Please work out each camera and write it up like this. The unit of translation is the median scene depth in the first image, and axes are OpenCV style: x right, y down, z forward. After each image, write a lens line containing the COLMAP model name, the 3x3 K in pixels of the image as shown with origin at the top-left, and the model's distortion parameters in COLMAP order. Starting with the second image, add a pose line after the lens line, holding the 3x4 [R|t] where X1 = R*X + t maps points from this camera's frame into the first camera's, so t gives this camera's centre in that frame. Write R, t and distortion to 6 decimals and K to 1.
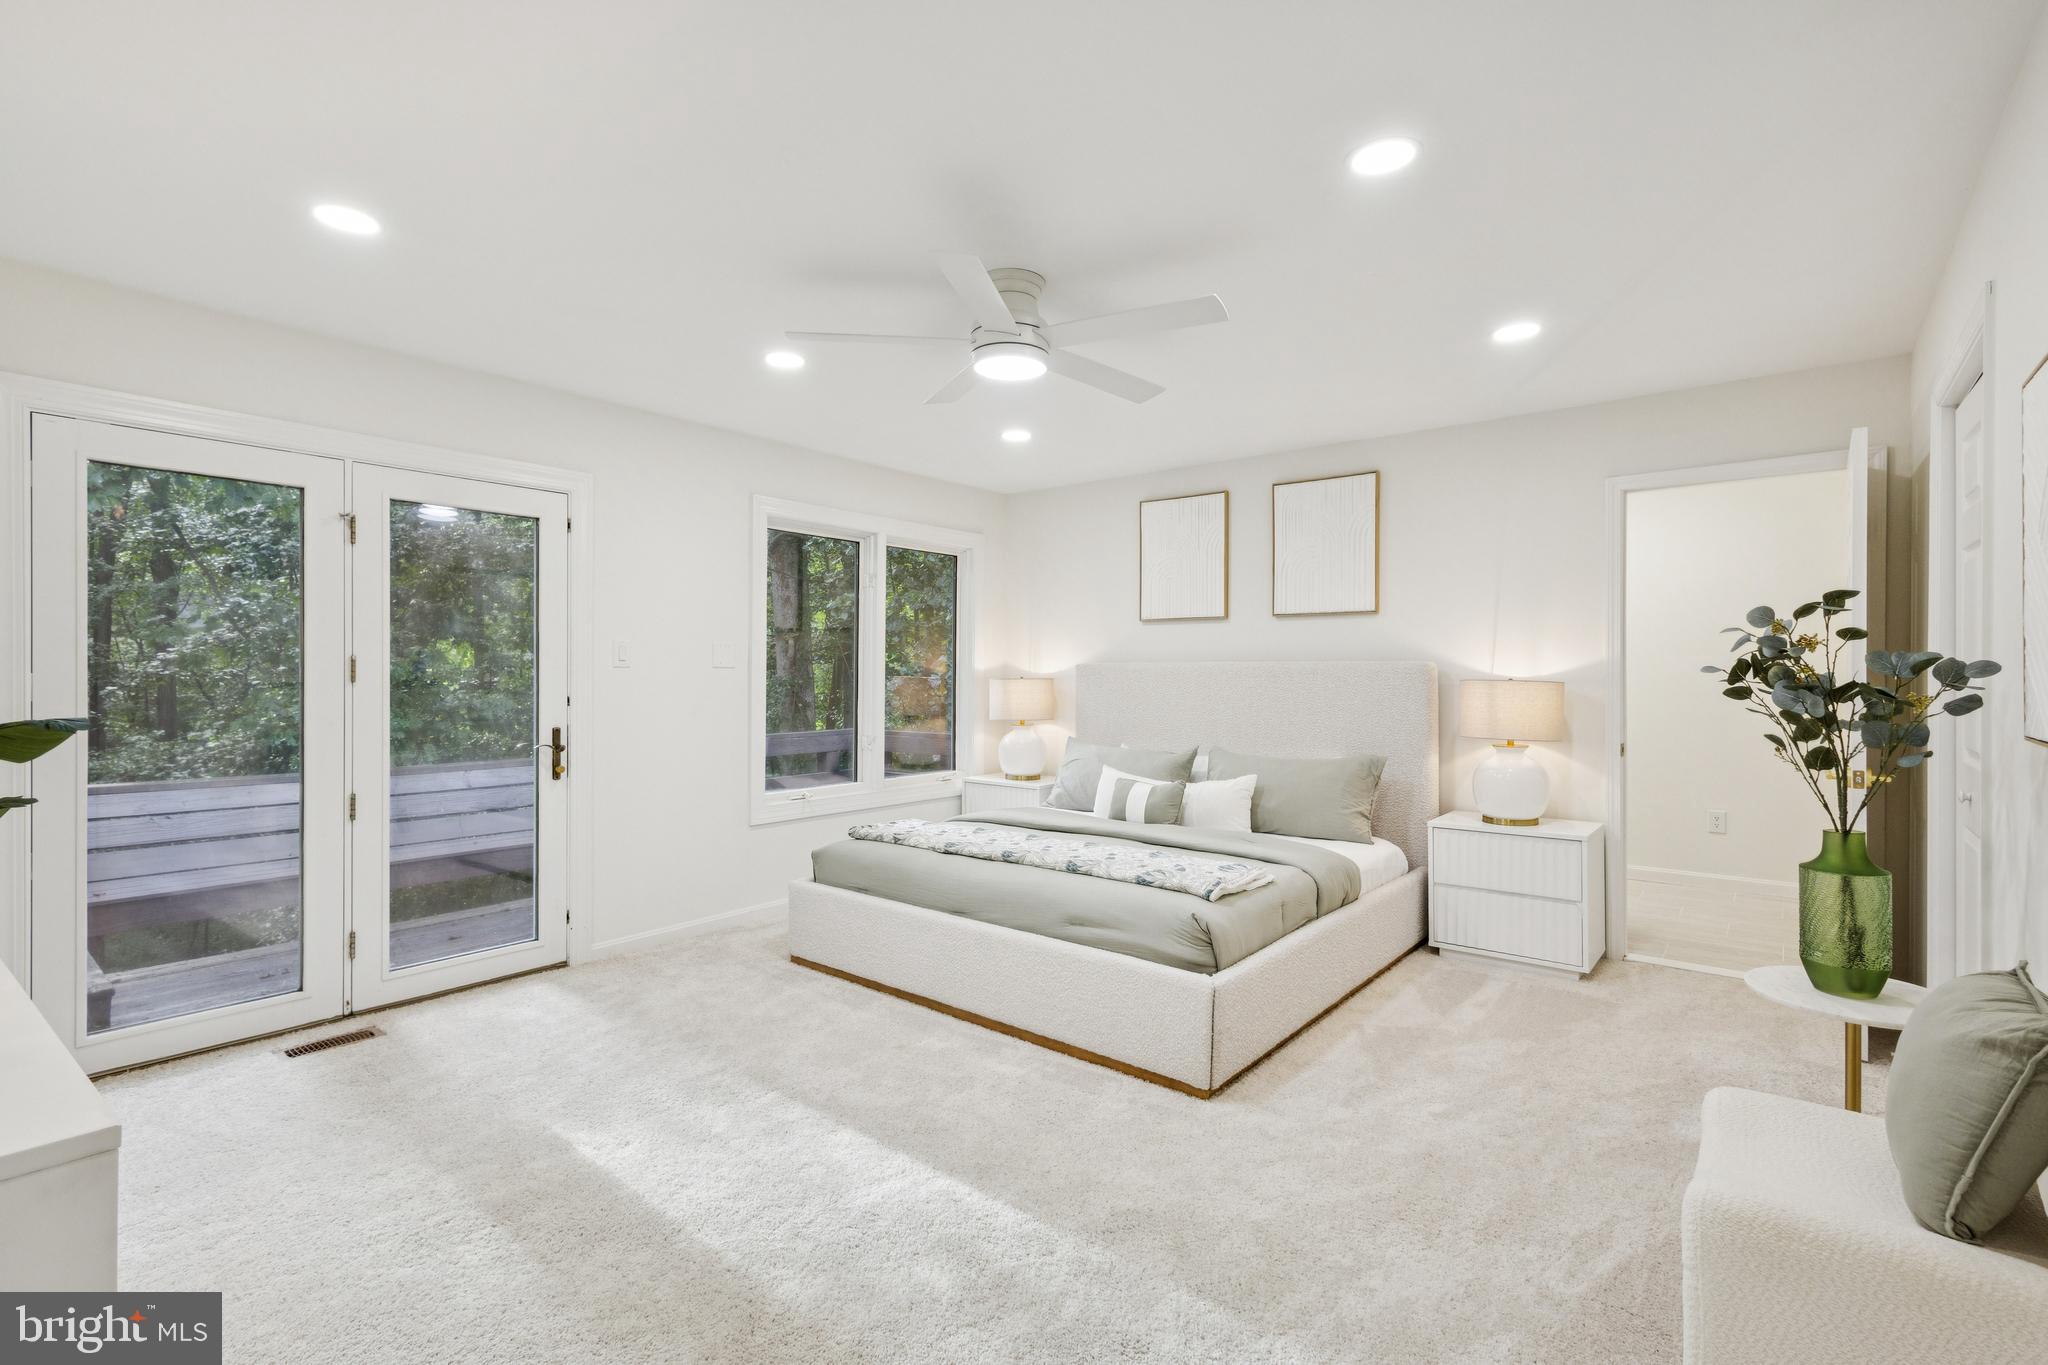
lens RADIAL K [[943.6, 0, 1024.1], [0, 943.6, 671.6], [0, 0, 1]] dist [0.013336, -0.004094]
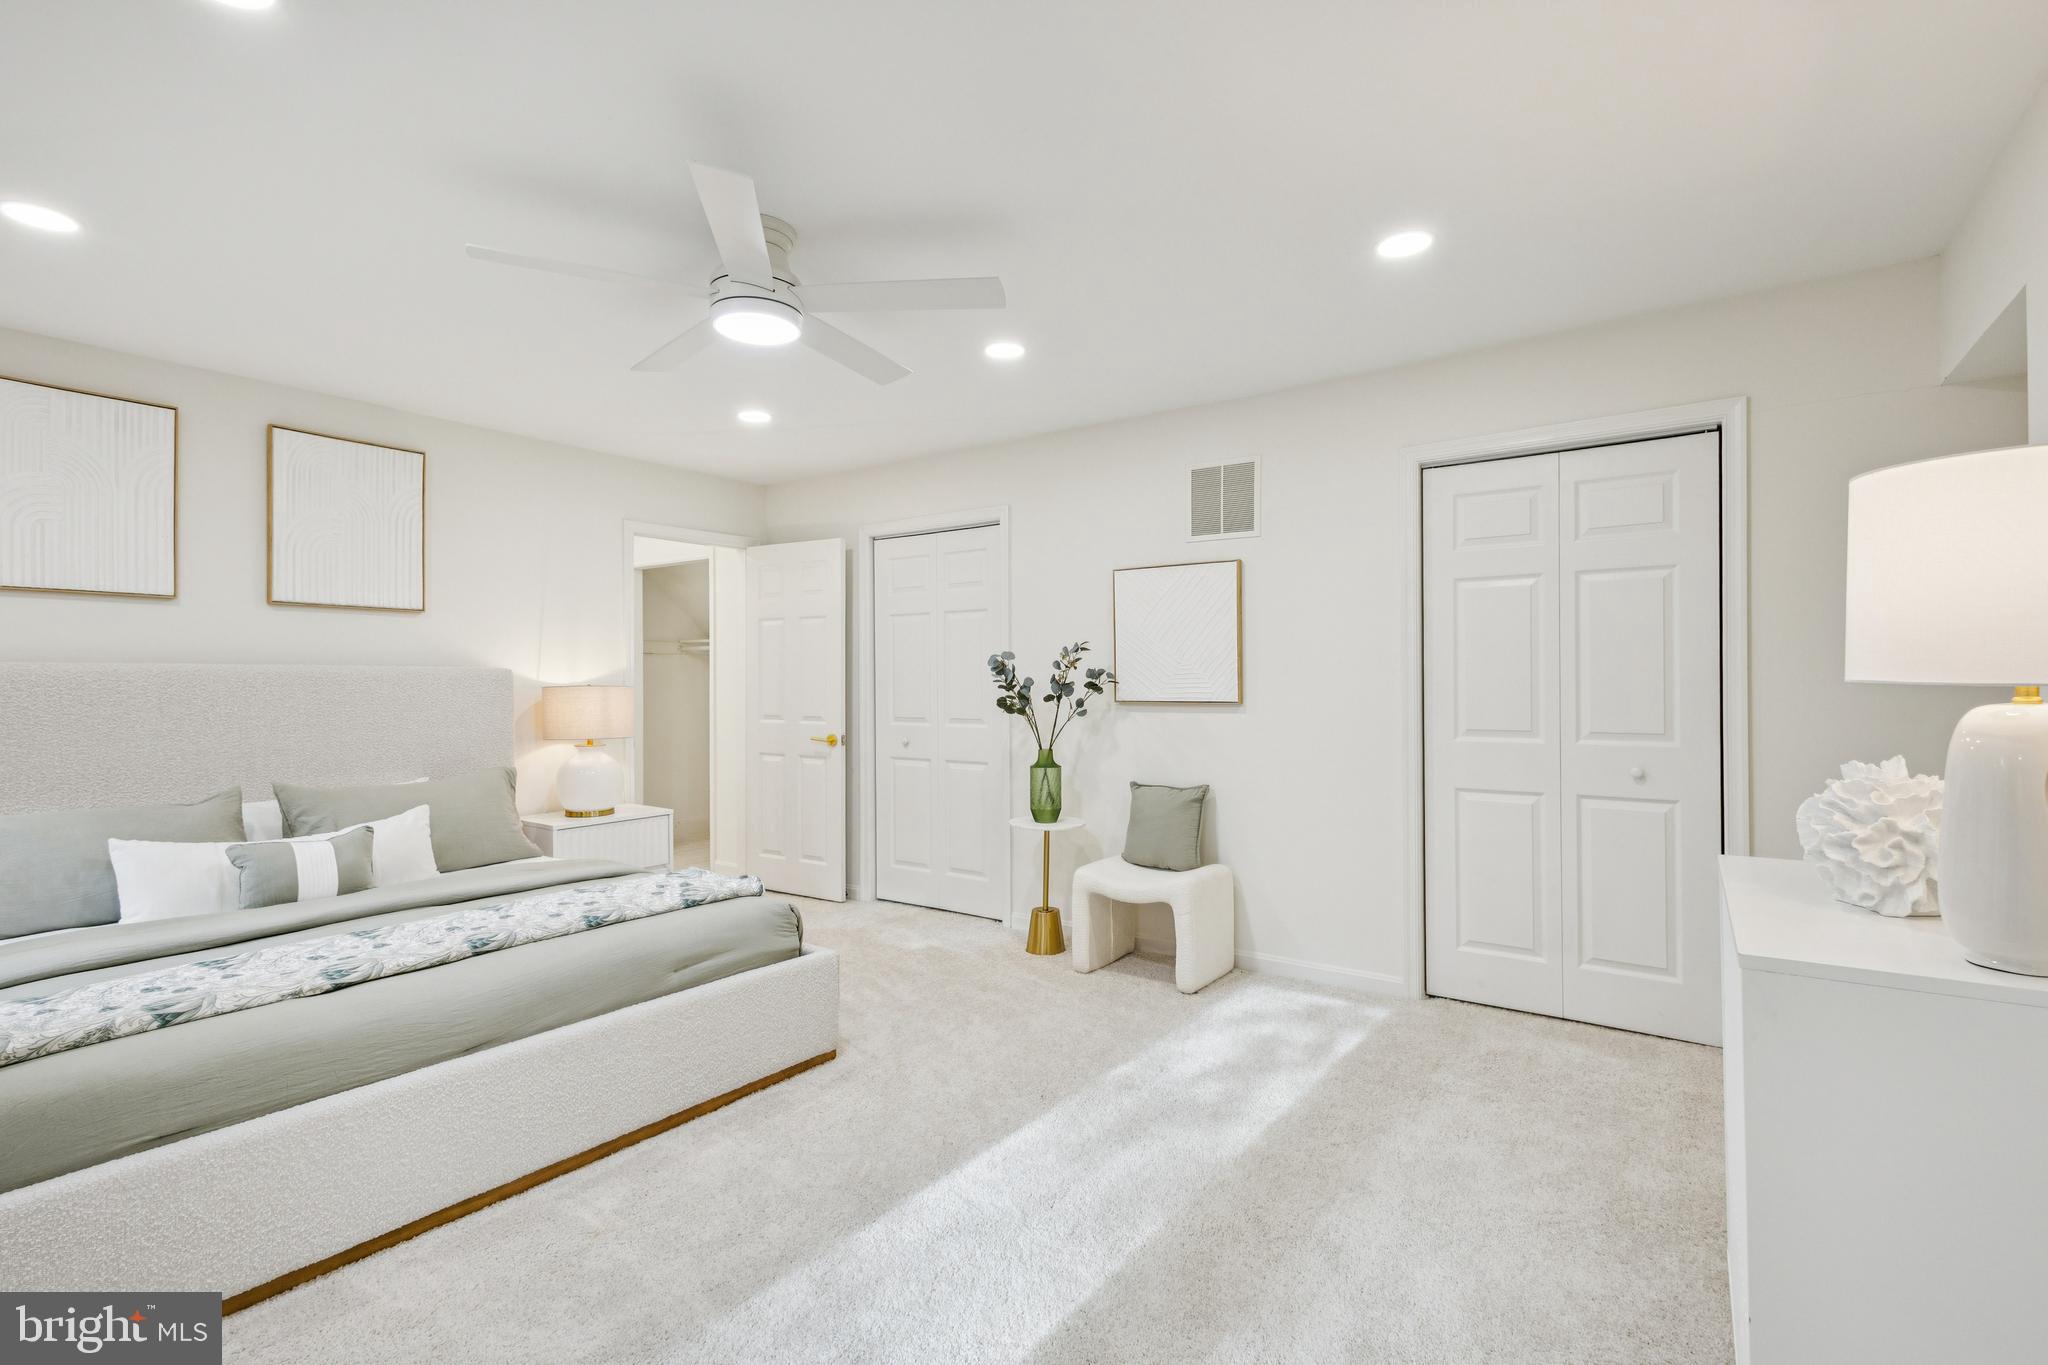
lens RADIAL K [[943.6, 0, 1021.7], [0, 943.6, 680.7], [0, 0, 1]] dist [0.013336, -0.004094]
pose [[-0.044886, -0.000912, 0.998992, -0.759726], [0.007656, 0.999970, 0.001257, 0.007162], [-0.998963, 0.007705, -0.044878, 0.677160]]
